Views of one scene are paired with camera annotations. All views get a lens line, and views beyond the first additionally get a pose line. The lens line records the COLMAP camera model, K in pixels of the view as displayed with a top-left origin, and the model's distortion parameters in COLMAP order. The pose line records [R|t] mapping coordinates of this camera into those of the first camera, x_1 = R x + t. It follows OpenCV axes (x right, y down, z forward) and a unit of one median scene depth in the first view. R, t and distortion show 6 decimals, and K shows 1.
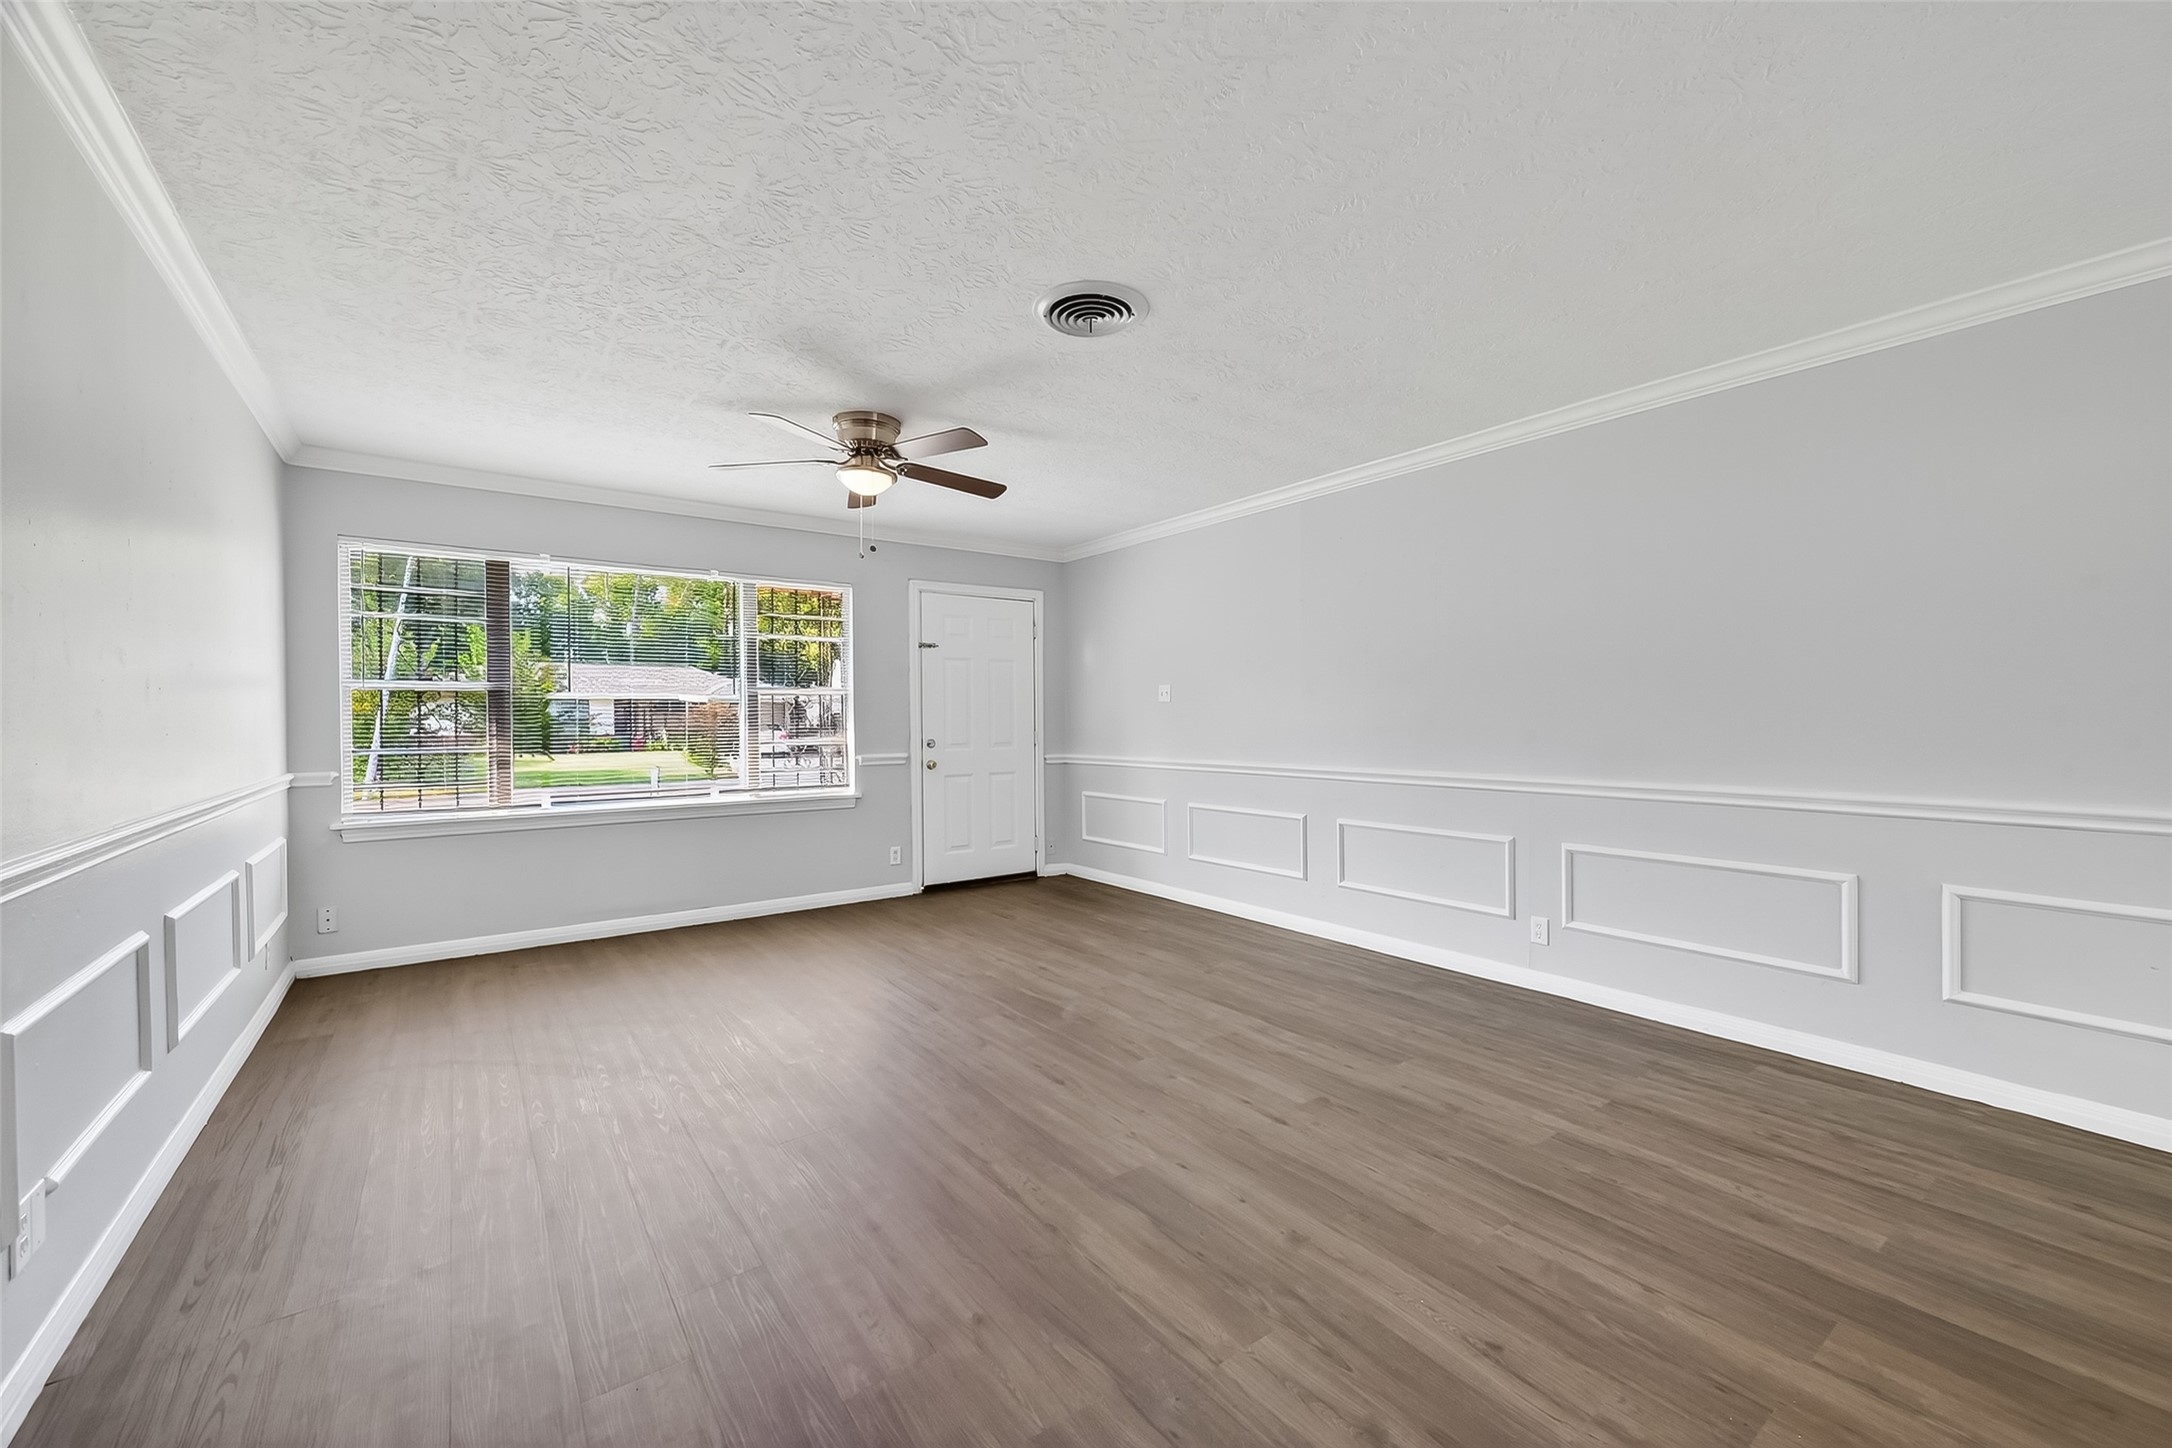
lens RADIAL K [[865.3, 0, 1107.5], [0, 865.3, 726.4], [0, 0, 1]] dist [0.003880, 0.000035]
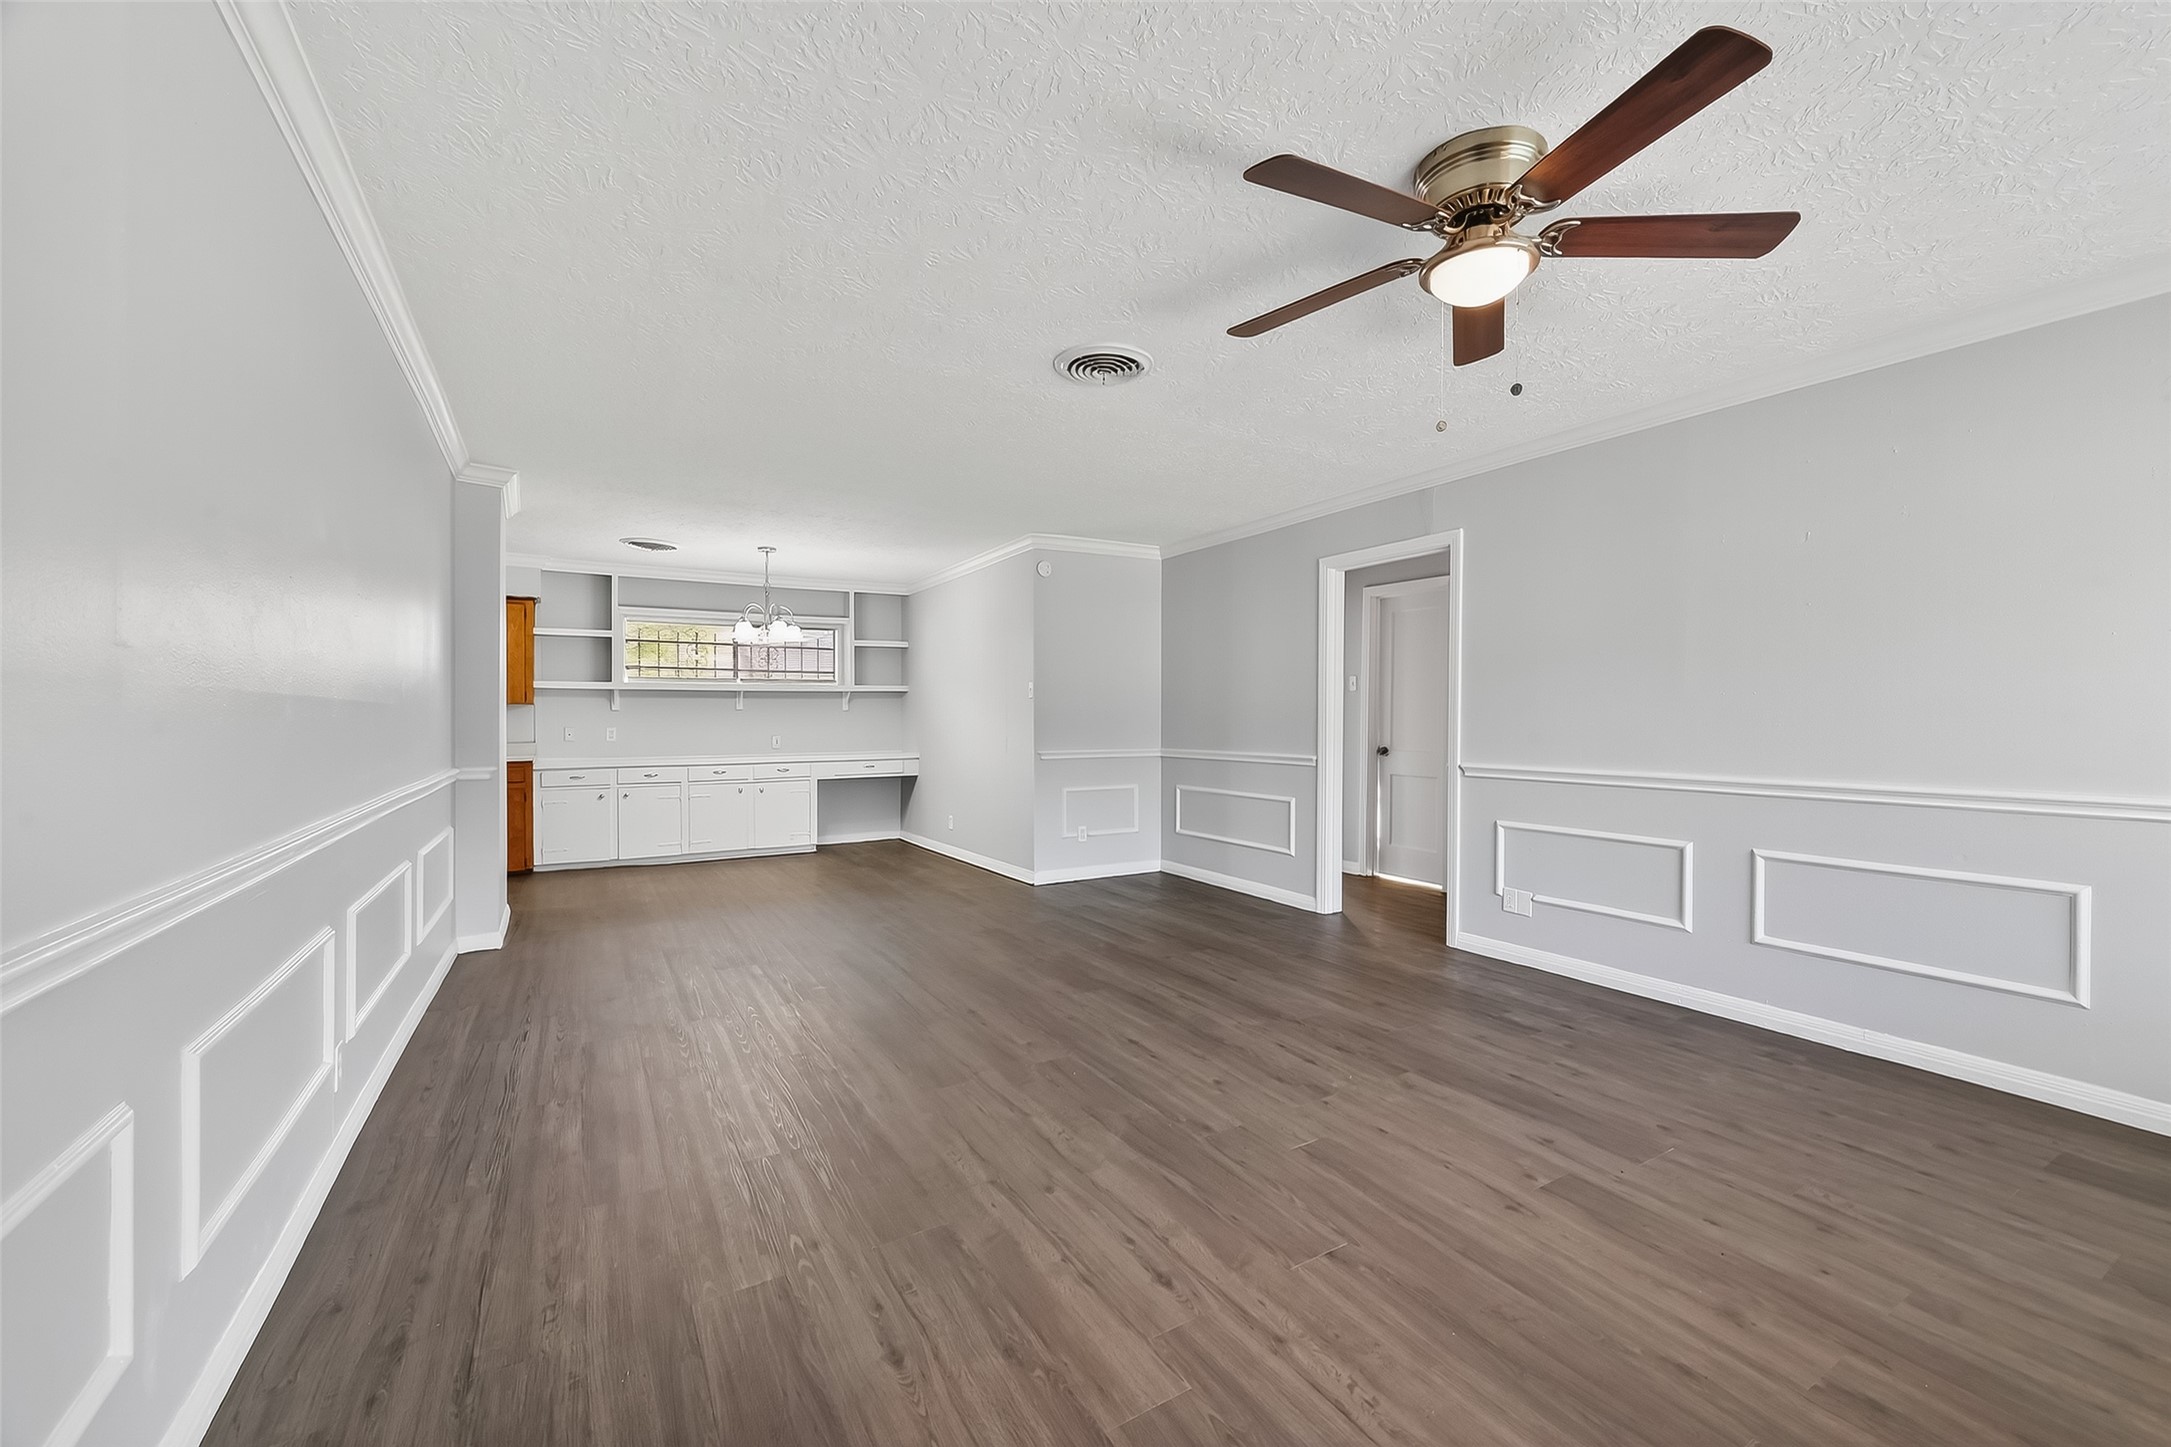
lens RADIAL K [[857.7, 0, 1095.2], [0, 857.7, 721.2], [0, 0, 1]] dist [0.007560, 0.000198]
pose [[-0.993818, 0.001050, 0.111013, -0.100446], [0.002584, 0.999903, 0.013669, -0.013693], [-0.110988, 0.013872, -0.993725, 1.613592]]
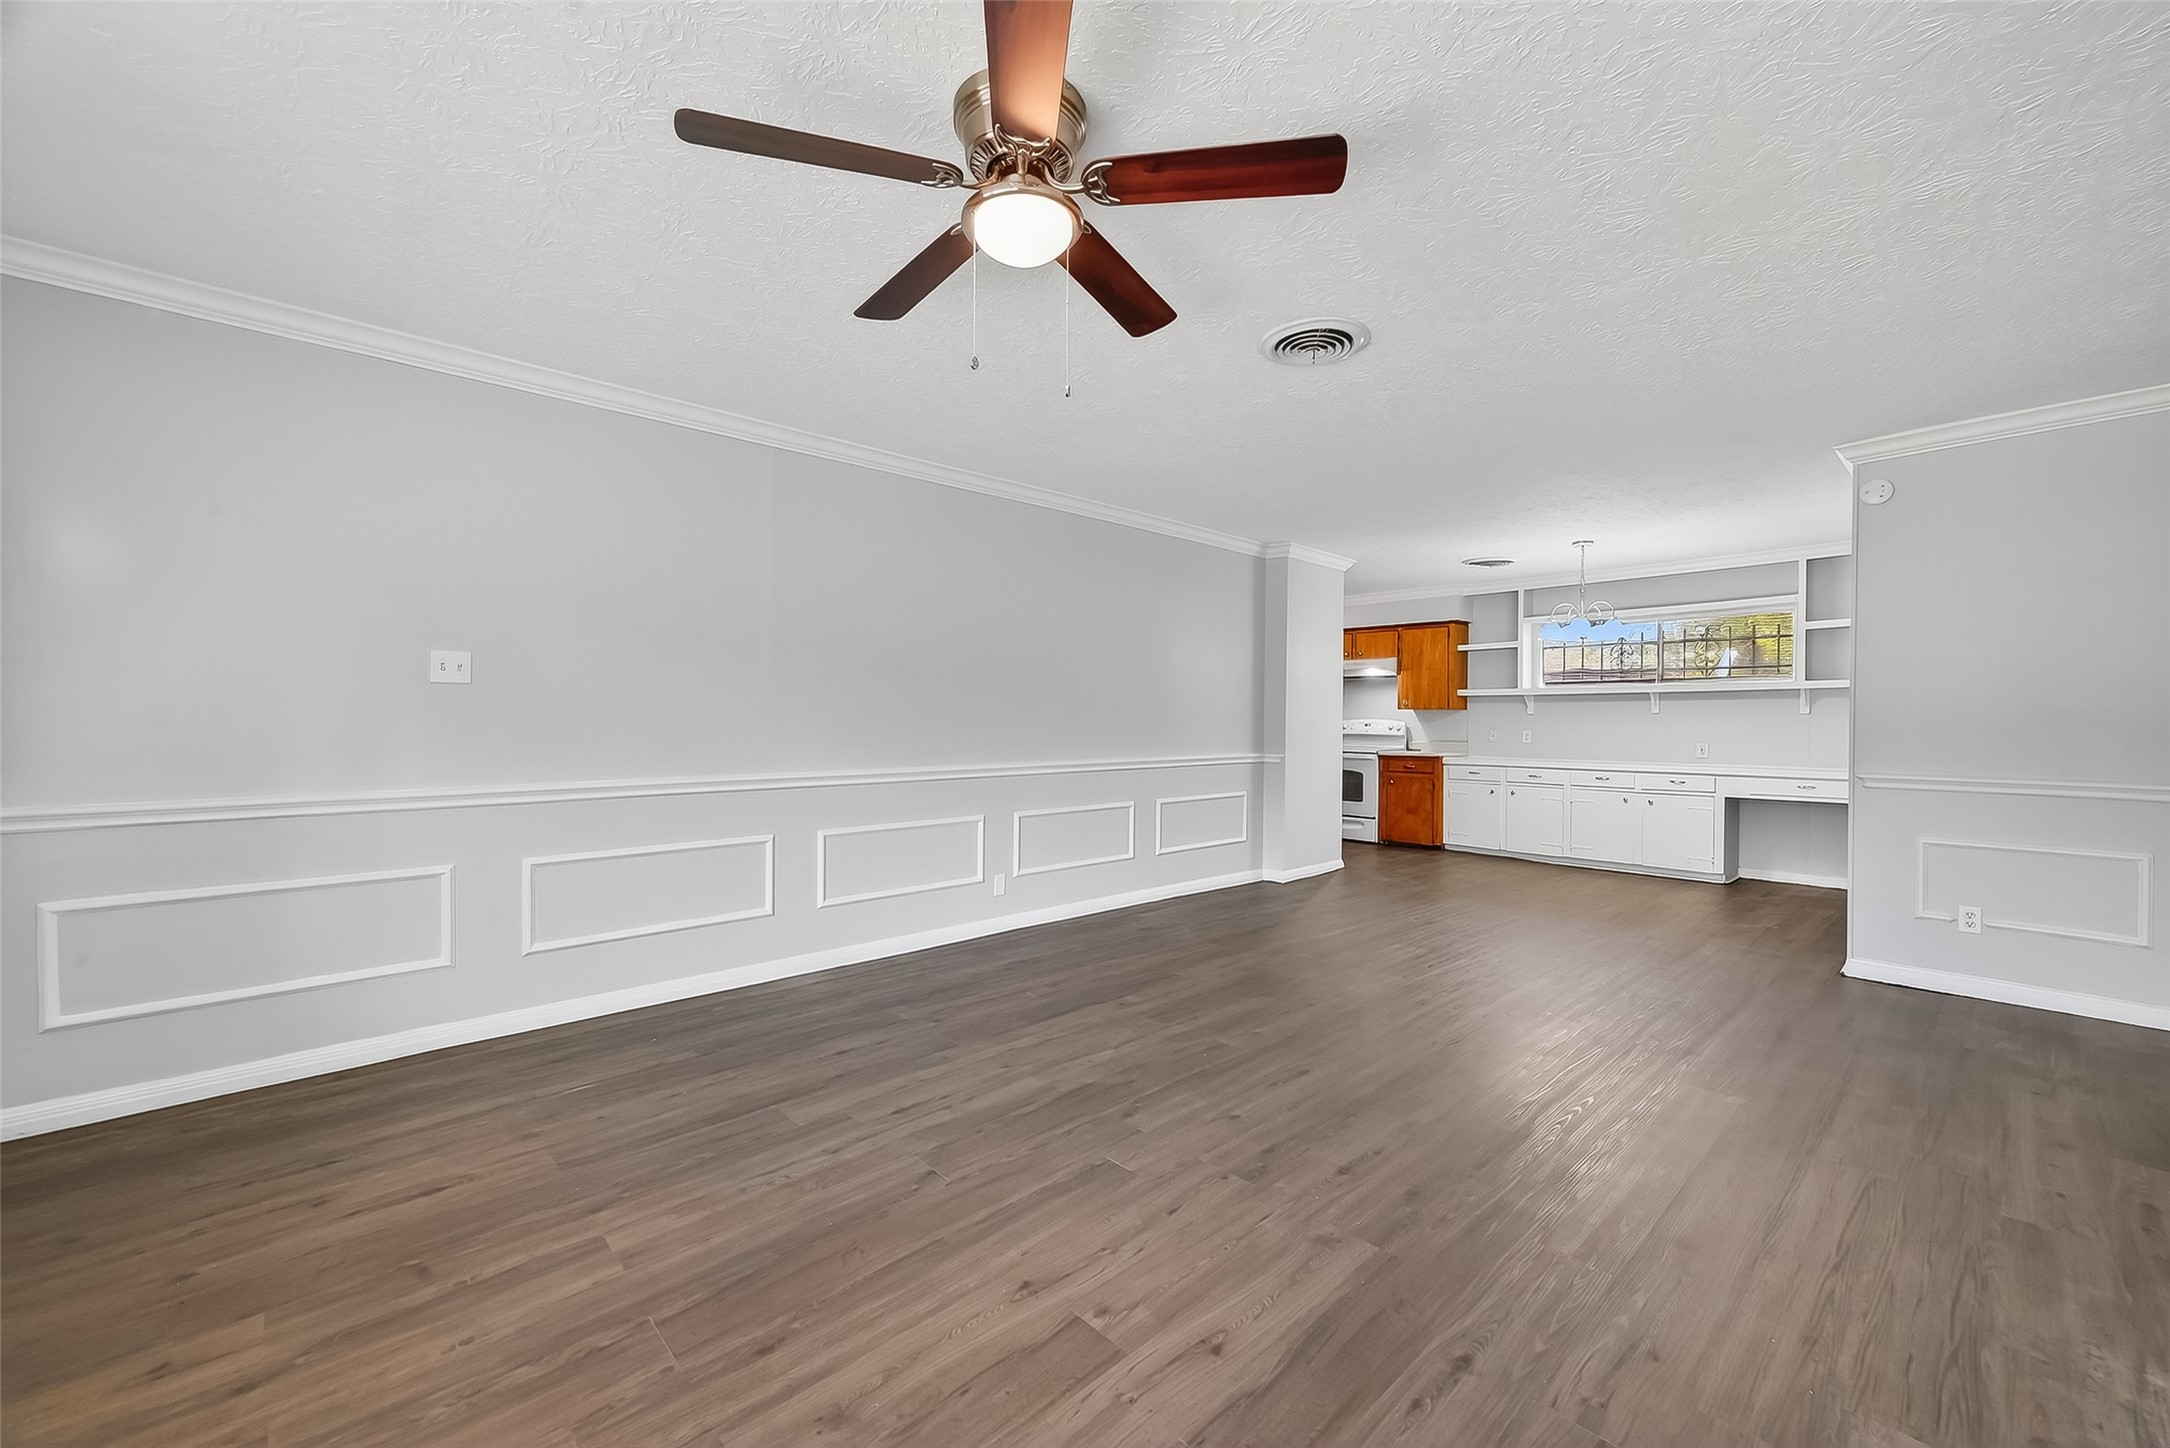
lens RADIAL K [[854.8, 0, 1102.4], [0, 854.8, 725.9], [0, 0, 1]] dist [0.001139, -0.000210]
pose [[-0.104060, -0.007353, 0.994544, -0.795109], [0.003602, 0.999963, 0.007770, -0.005961], [-0.994564, 0.004391, -0.104030, 1.030042]]
